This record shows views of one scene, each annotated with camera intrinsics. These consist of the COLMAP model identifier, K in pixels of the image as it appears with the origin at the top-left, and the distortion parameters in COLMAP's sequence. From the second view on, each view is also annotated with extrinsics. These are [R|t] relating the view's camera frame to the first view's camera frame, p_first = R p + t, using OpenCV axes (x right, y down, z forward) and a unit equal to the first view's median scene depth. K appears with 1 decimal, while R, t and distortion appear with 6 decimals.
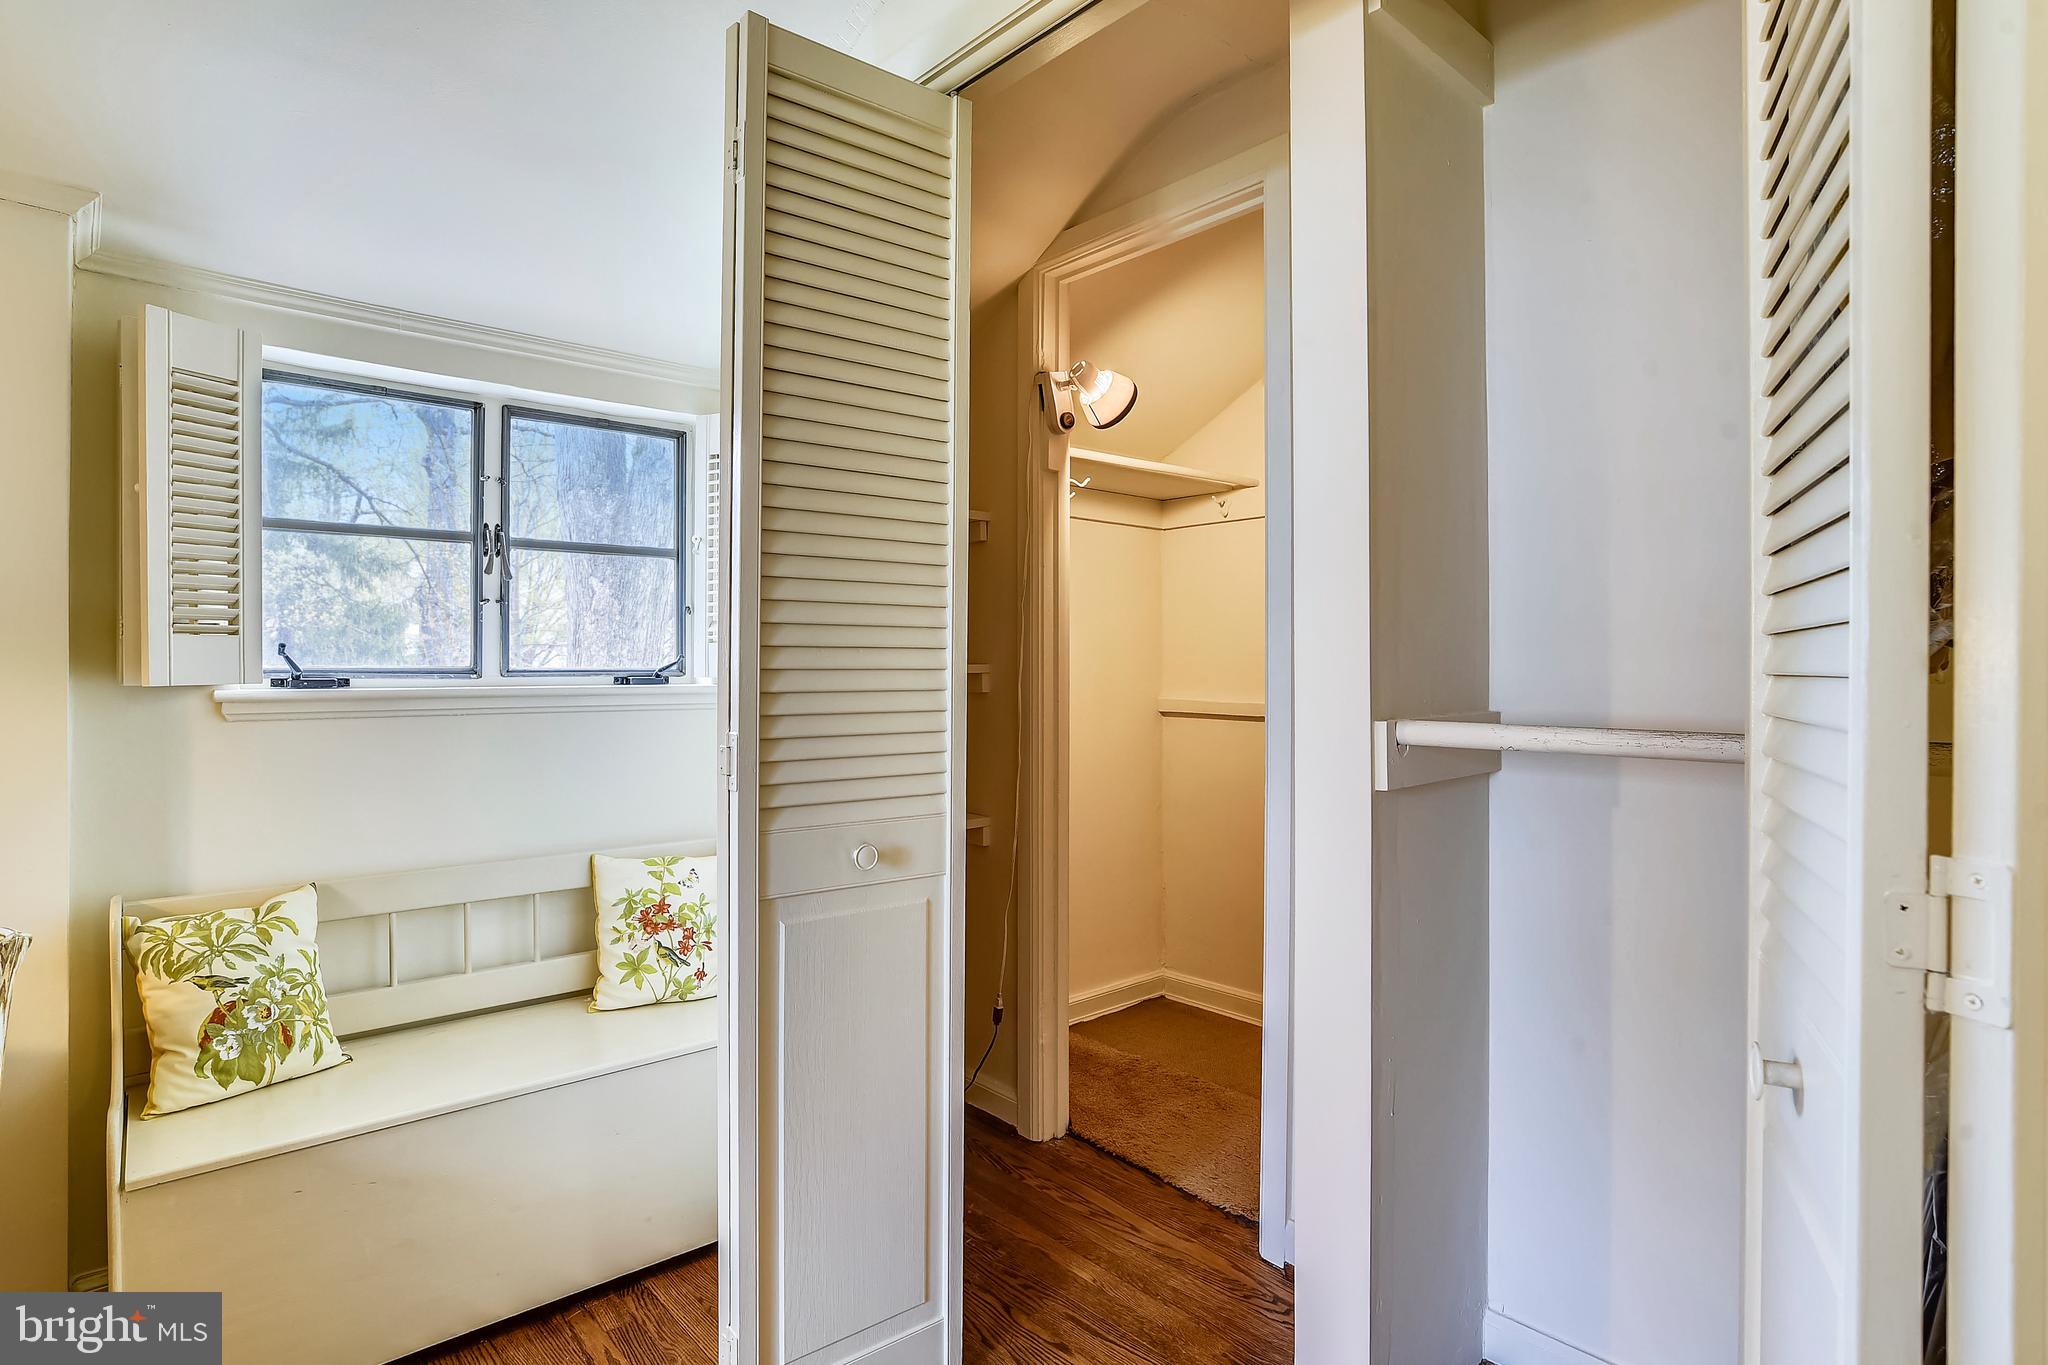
lens RADIAL K [[1055.8, 0, 1029.9], [0, 1055.8, 657.5], [0, 0, 1]] dist [-0.059856, 0.027846]
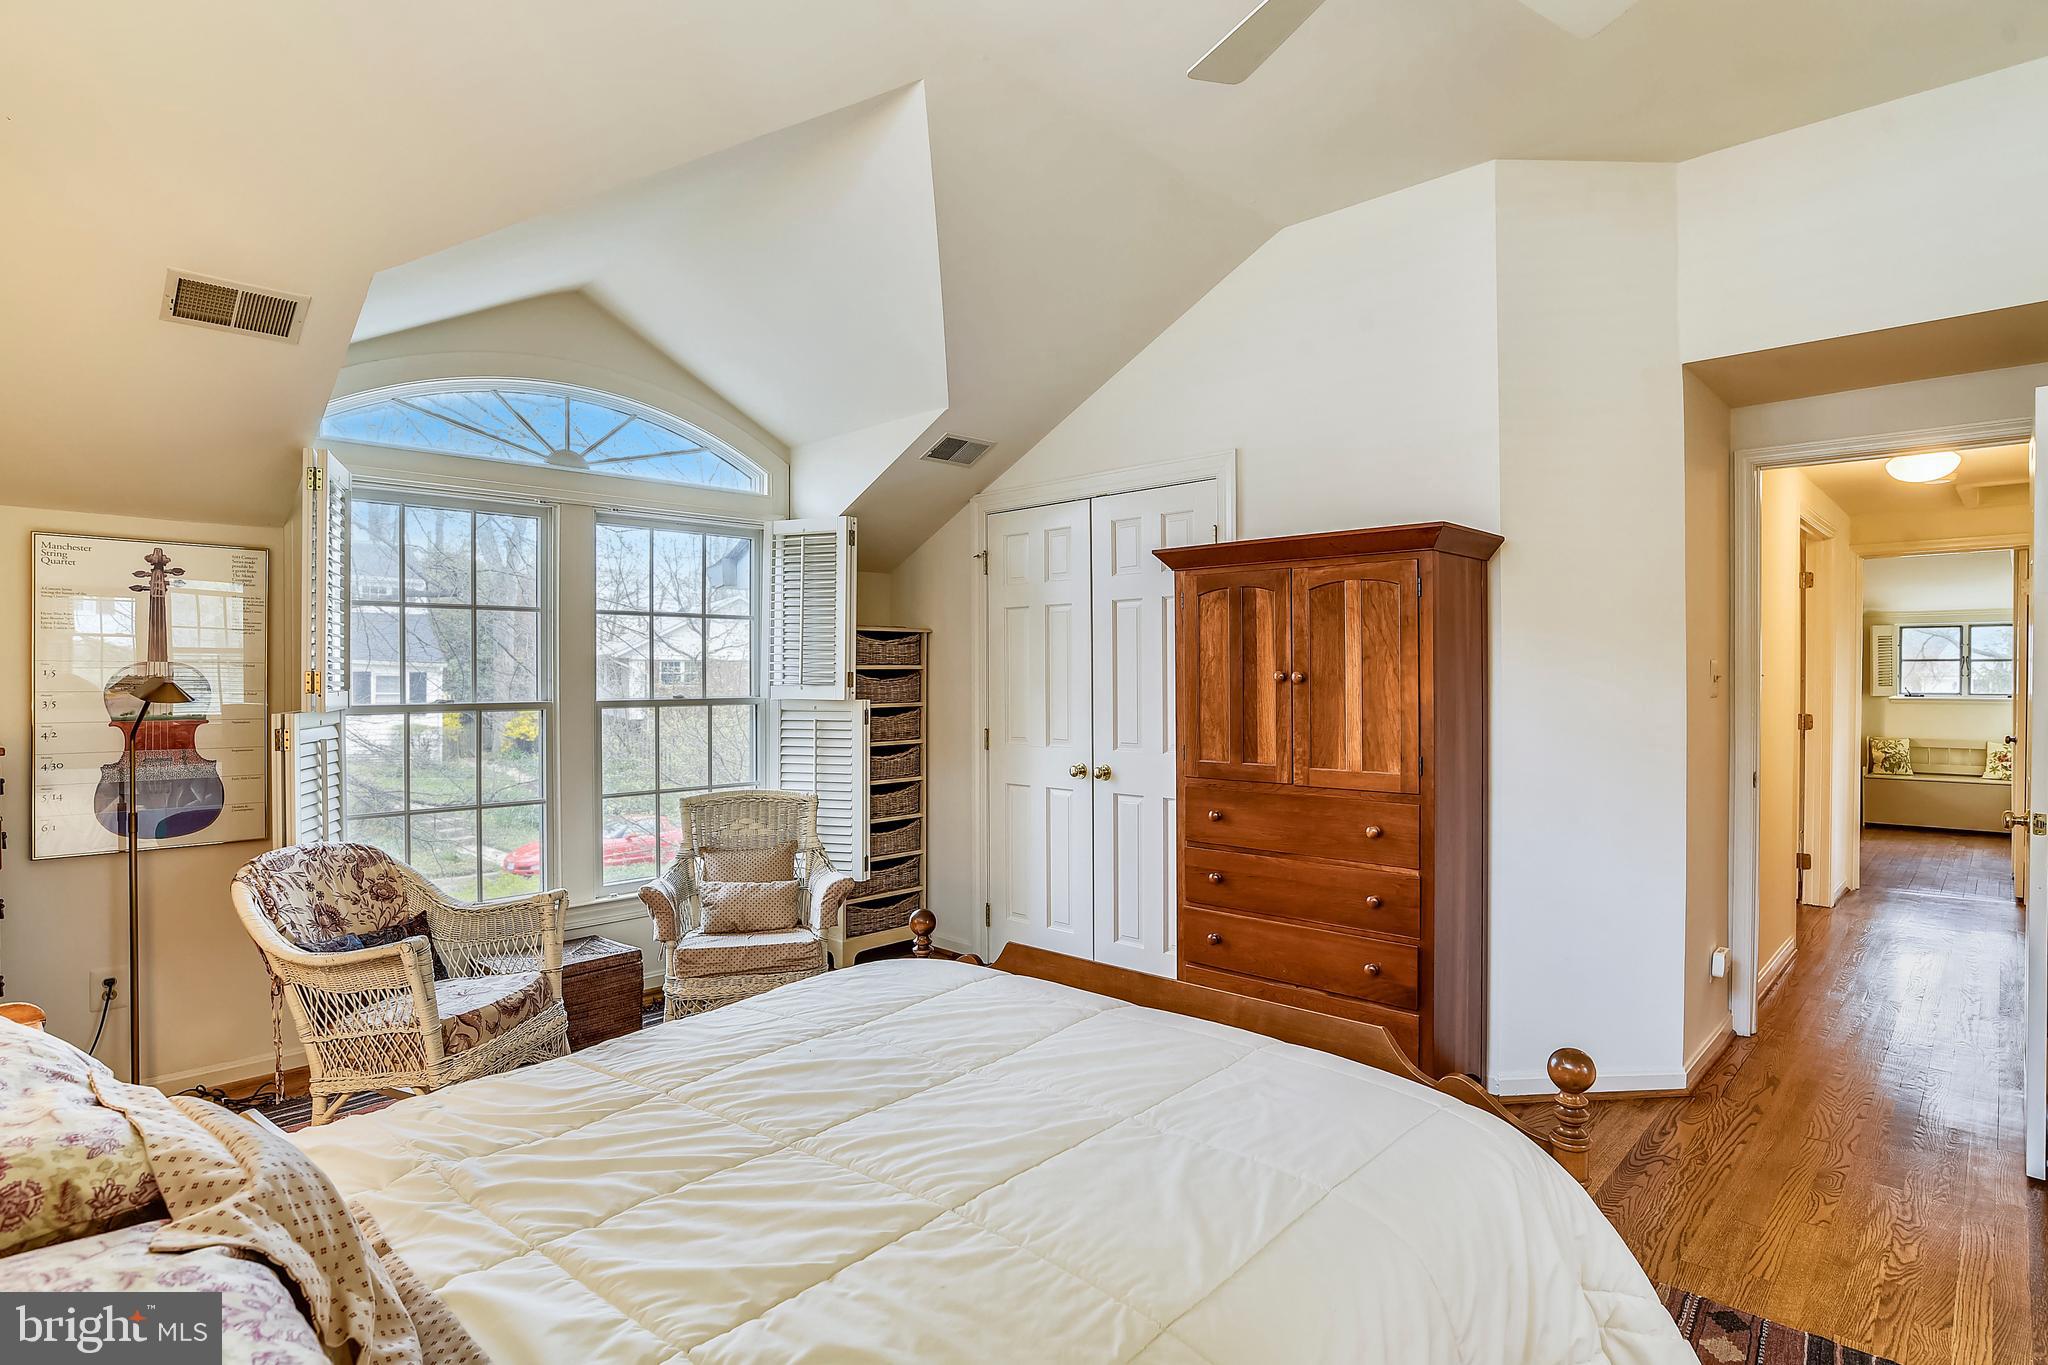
lens RADIAL K [[1055.8, 0, 1029.9], [0, 1055.8, 657.5], [0, 0, 1]] dist [-0.059856, 0.027846]
pose [[0.075316, -0.020144, -0.996956, 3.223187], [0.002262, 0.999797, -0.020030, -0.058610], [0.997157, -0.000746, 0.075347, -2.943318]]
